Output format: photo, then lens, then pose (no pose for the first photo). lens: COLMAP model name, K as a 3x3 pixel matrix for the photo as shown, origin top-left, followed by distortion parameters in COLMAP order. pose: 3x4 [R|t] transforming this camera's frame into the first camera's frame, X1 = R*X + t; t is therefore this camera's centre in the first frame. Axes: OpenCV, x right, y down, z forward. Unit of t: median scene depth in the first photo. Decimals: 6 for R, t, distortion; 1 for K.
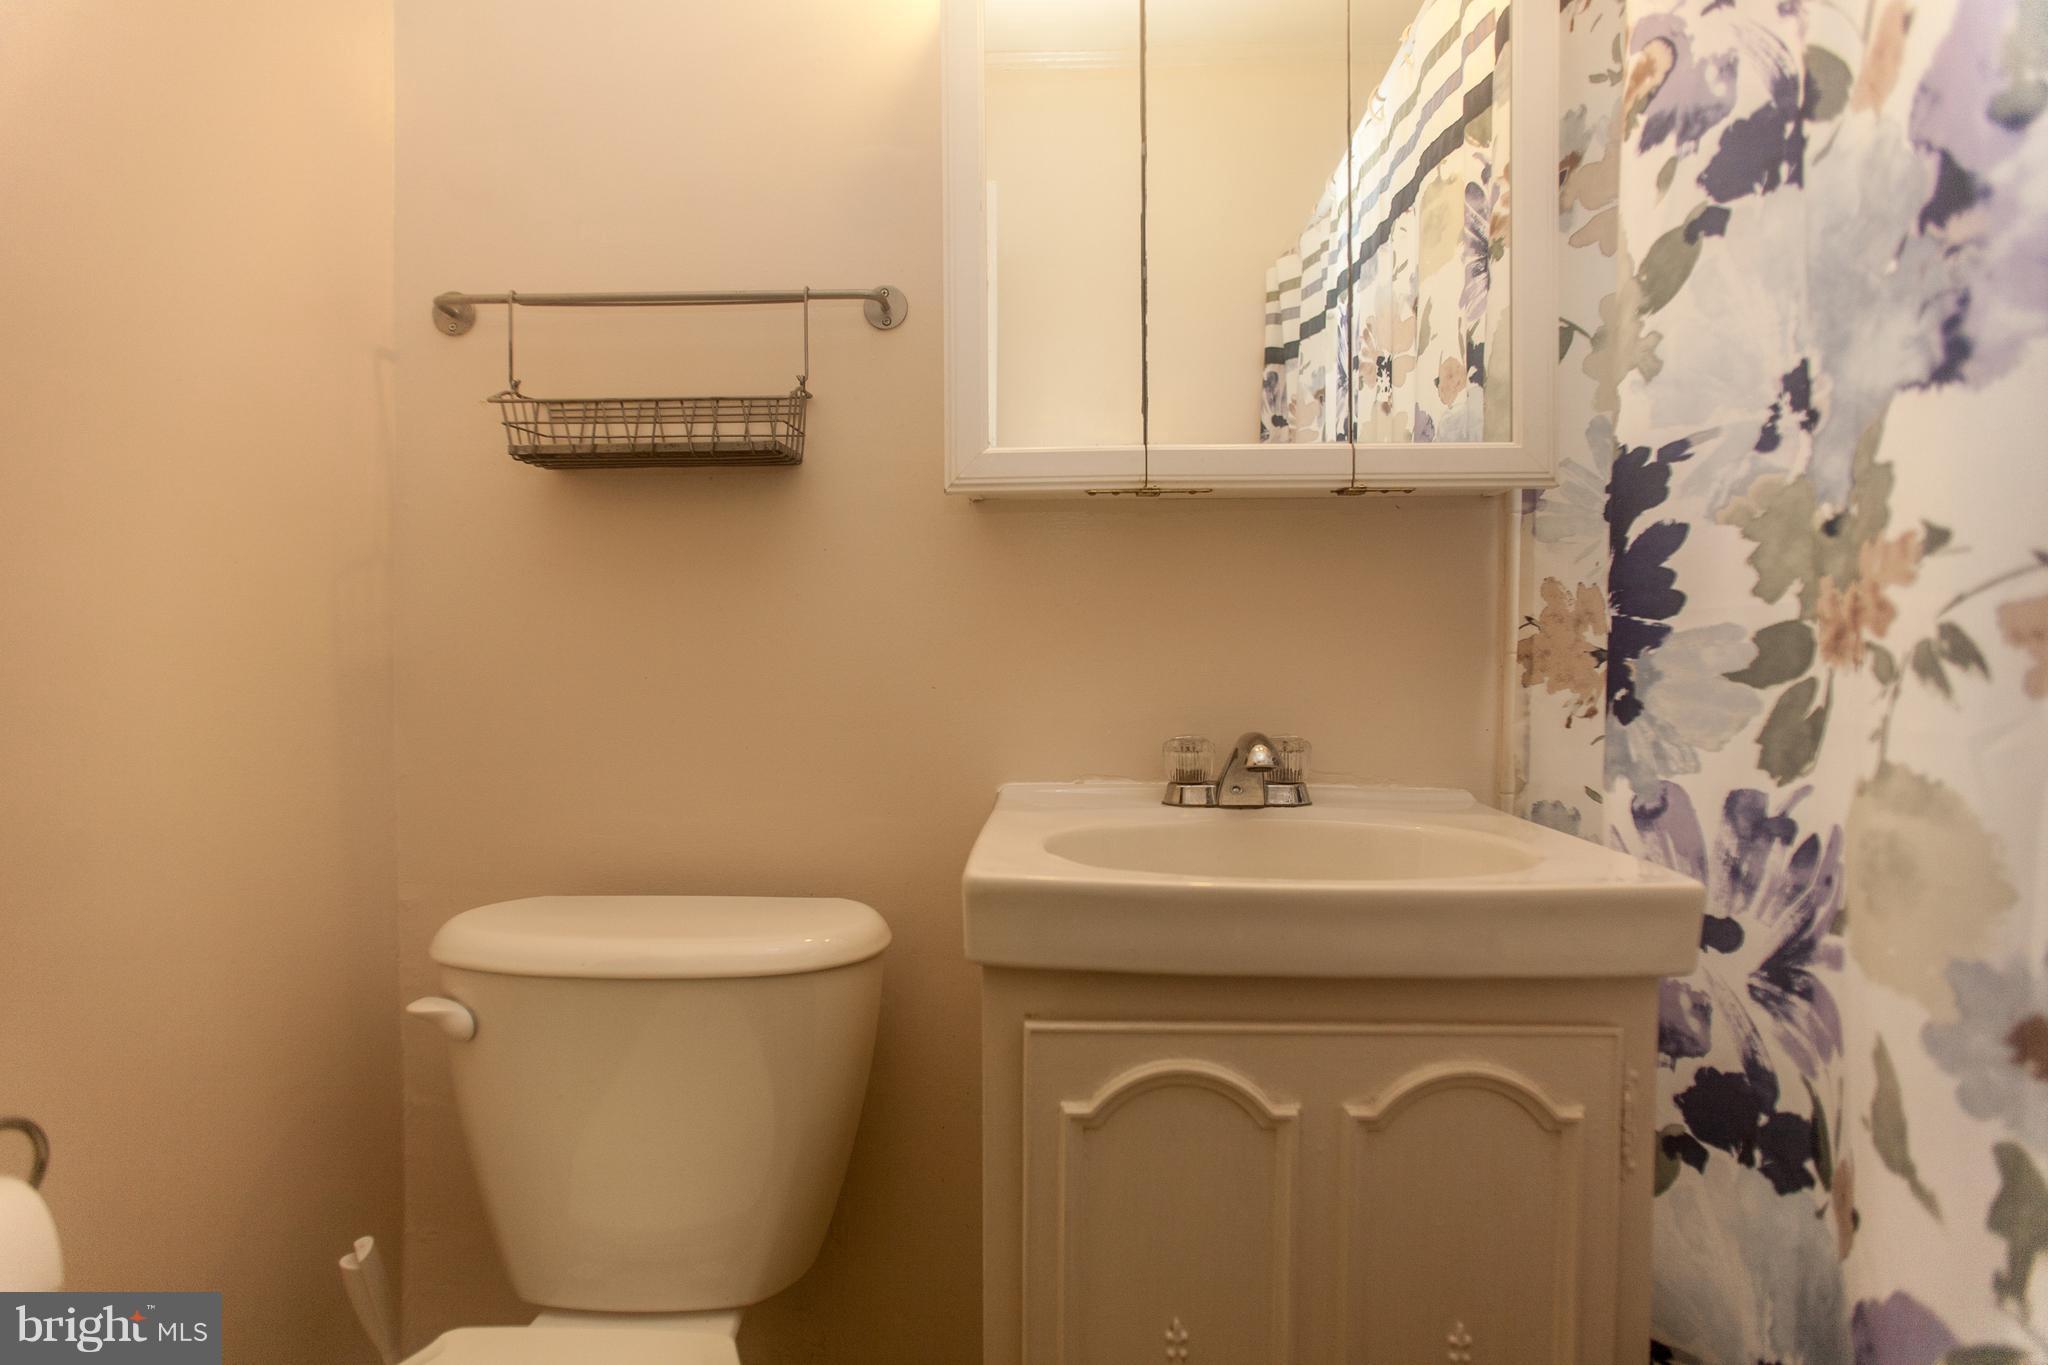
lens RADIAL K [[959.1, 0, 1025.5], [0, 959.1, 676.6], [0, 0, 1]] dist [-0.000060, 0.000330]
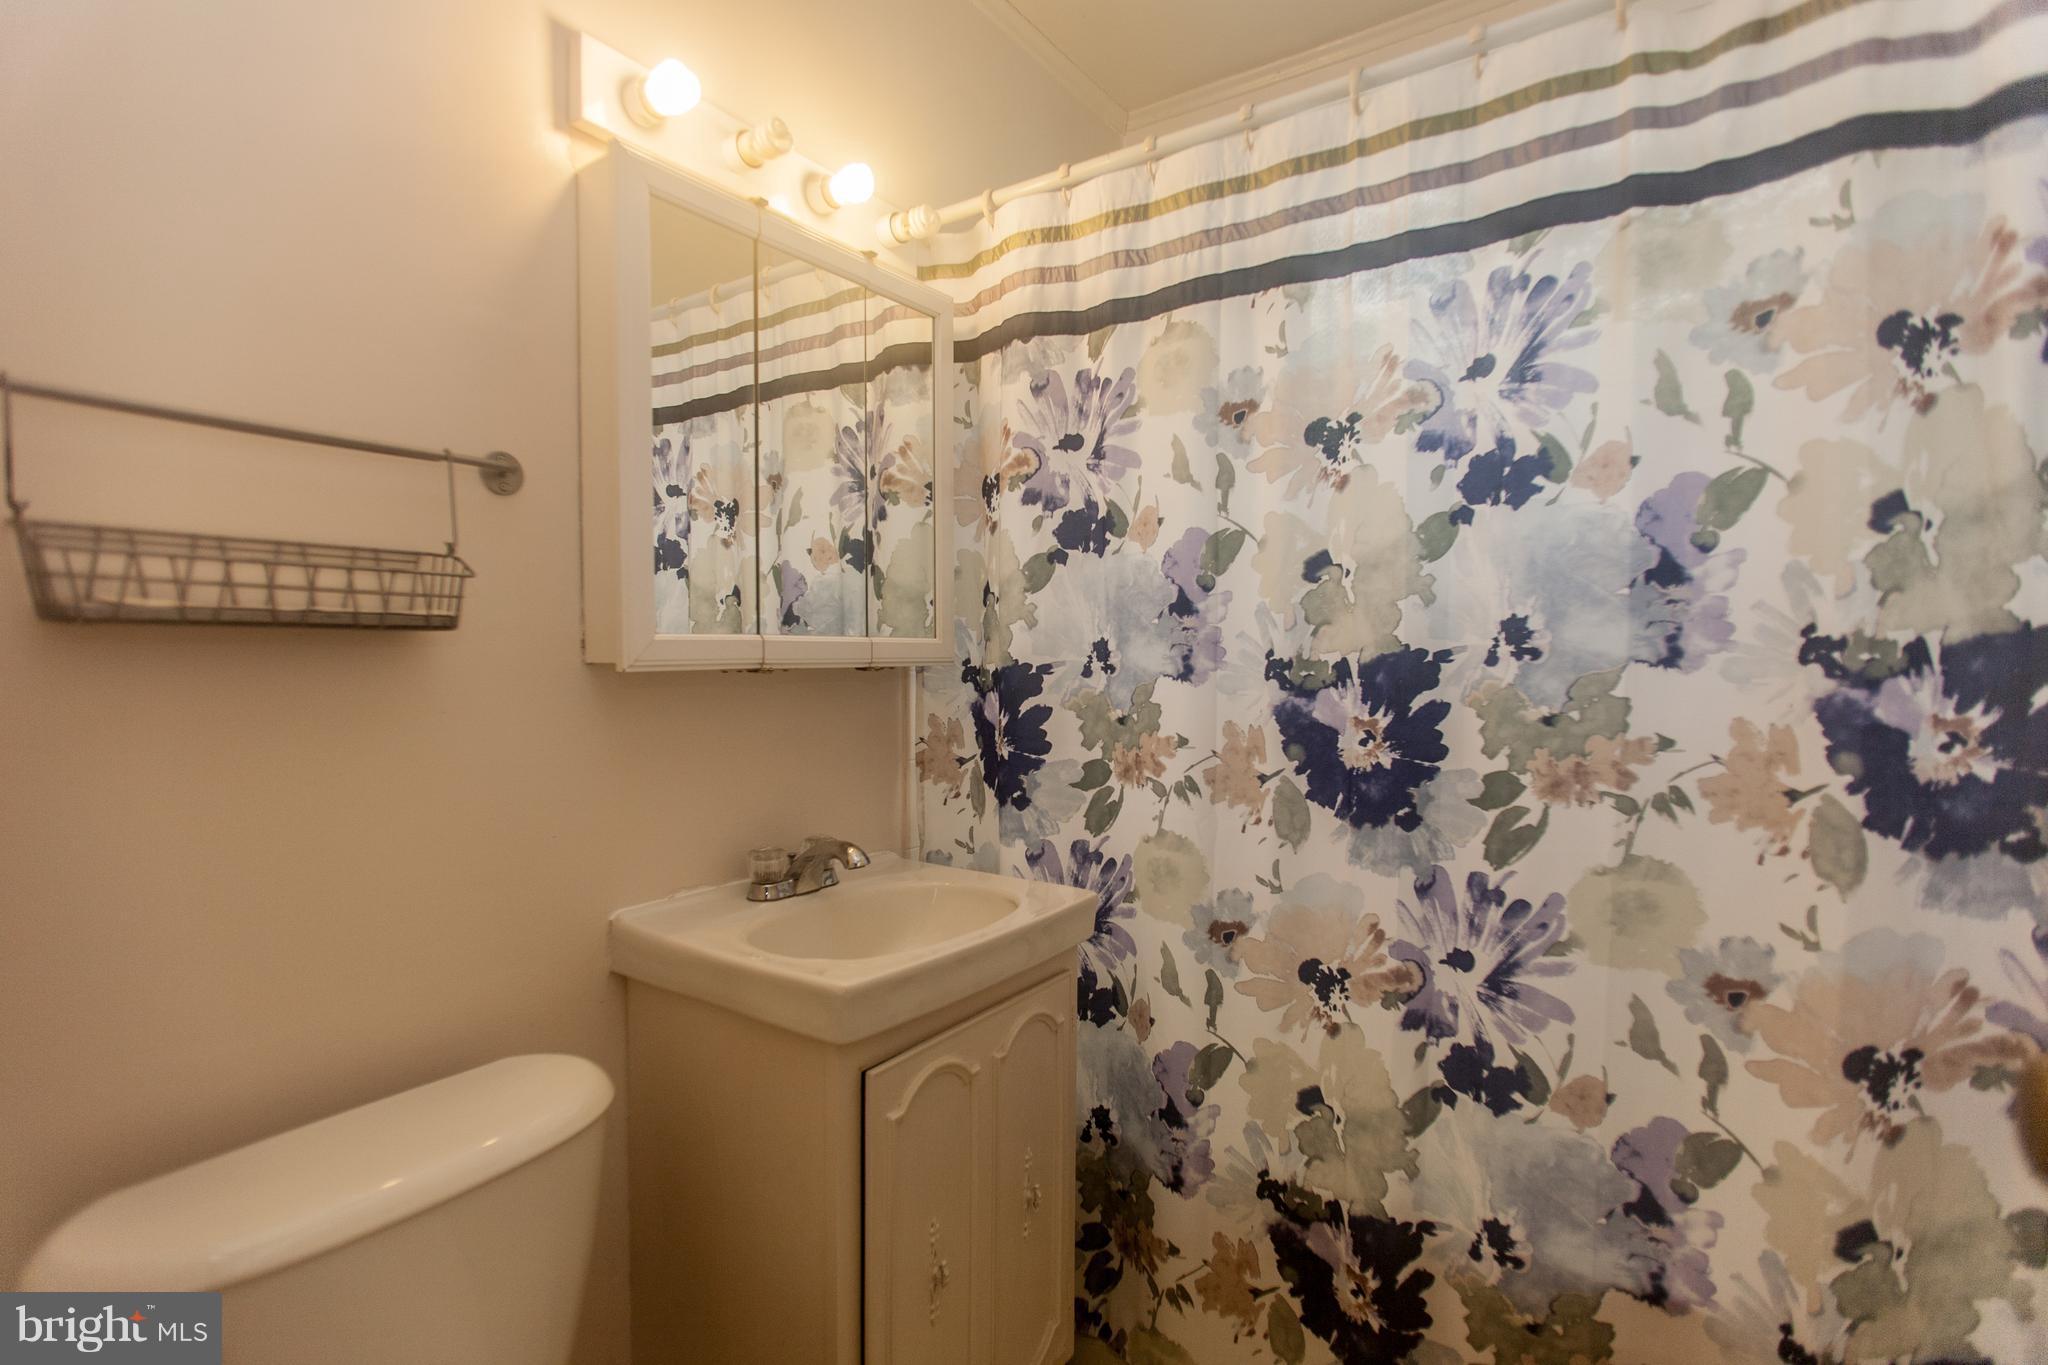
lens RADIAL K [[959.1, 0, 1027.2], [0, 959.1, 685.8], [0, 0, 1]] dist [-0.000060, 0.000330]
pose [[0.541845, -0.021632, 0.840200, -1.053383], [0.010367, 0.999765, 0.019054, -0.258315], [-0.840414, -0.001614, 0.541942, -0.022335]]
